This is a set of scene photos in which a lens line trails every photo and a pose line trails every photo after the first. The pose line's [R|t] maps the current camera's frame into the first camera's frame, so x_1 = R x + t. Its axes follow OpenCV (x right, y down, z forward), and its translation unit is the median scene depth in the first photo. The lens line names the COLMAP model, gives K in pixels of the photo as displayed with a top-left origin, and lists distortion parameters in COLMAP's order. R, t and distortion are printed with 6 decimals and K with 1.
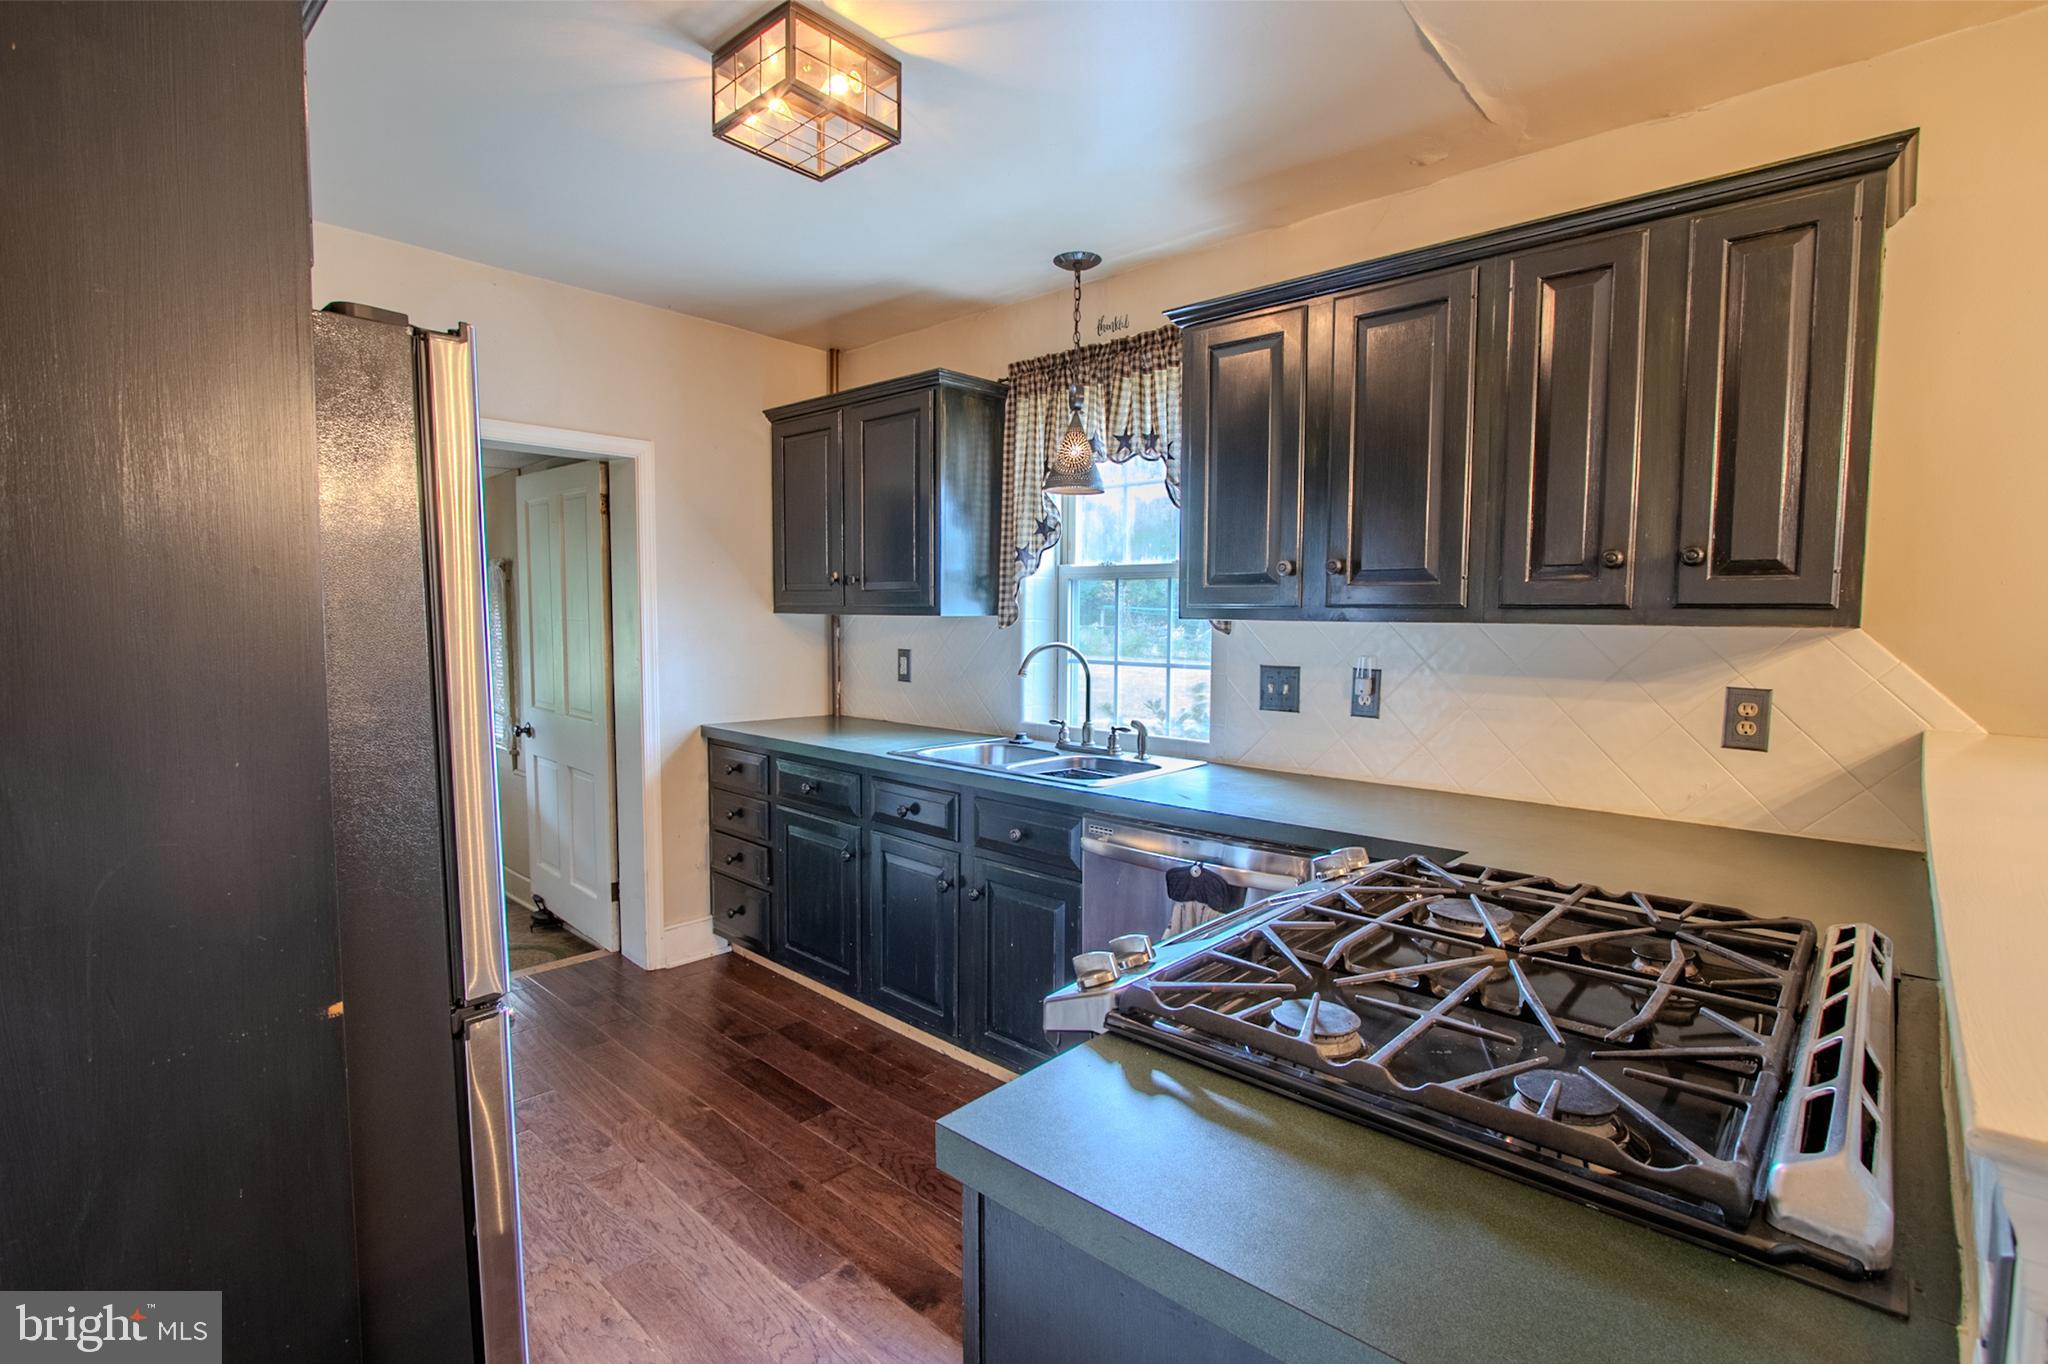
lens RADIAL K [[945.5, 0, 1029.2], [0, 945.5, 684.8], [0, 0, 1]] dist [-0.002104, -0.000145]
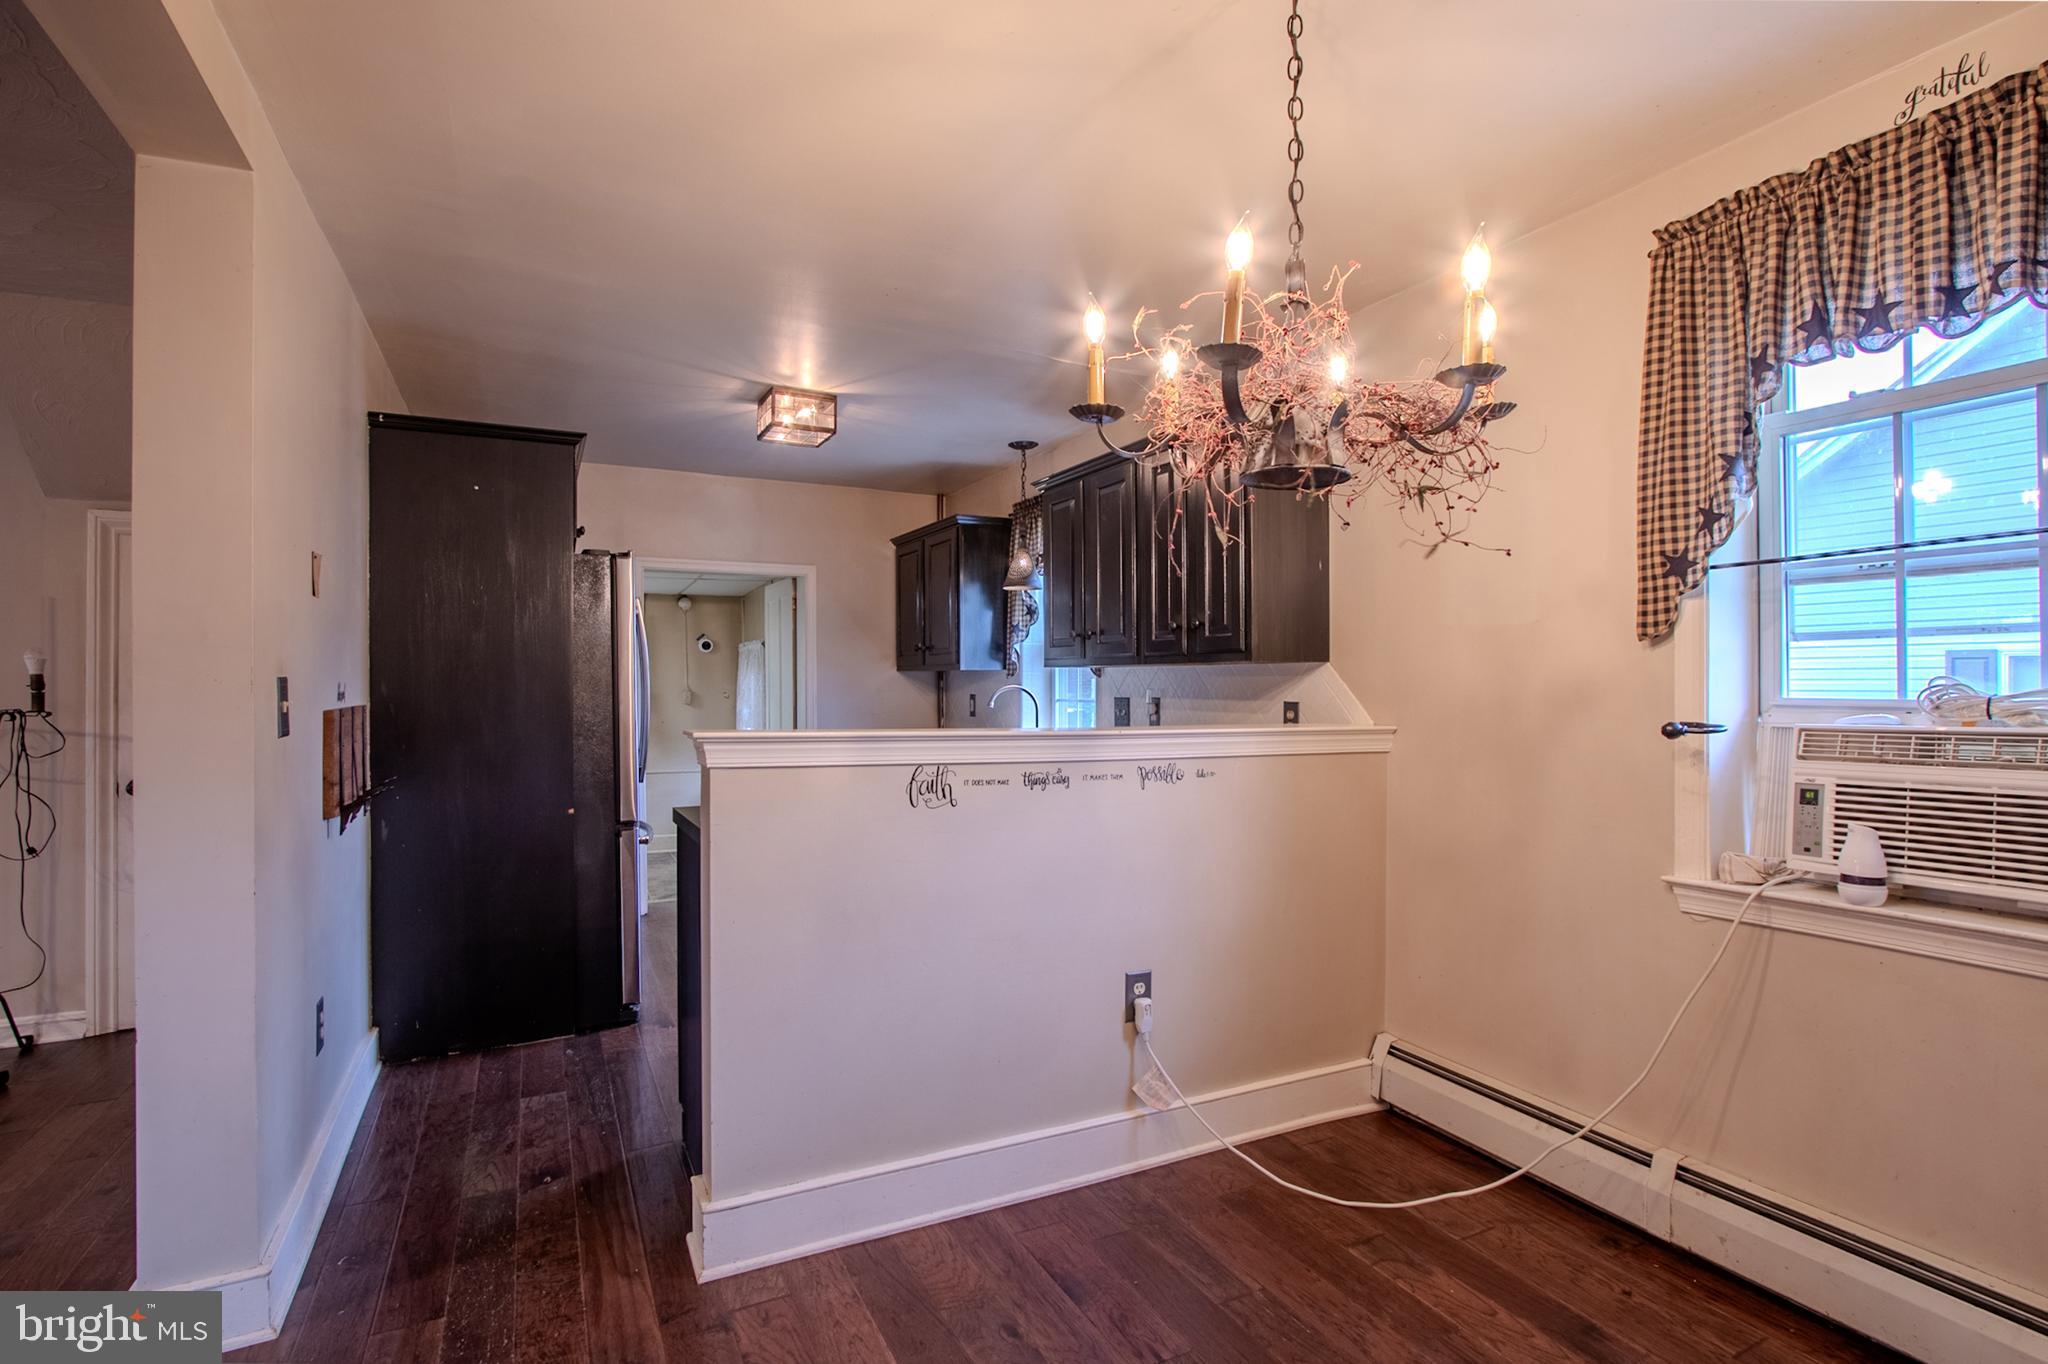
lens RADIAL K [[945.5, 0, 1017.3], [0, 945.5, 682.2], [0, 0, 1]] dist [-0.002104, -0.000145]
pose [[0.942190, -0.008135, -0.334981, 0.573601], [-0.017247, 0.997203, -0.072726, 0.065298], [0.334635, 0.074299, 0.939414, -0.472612]]
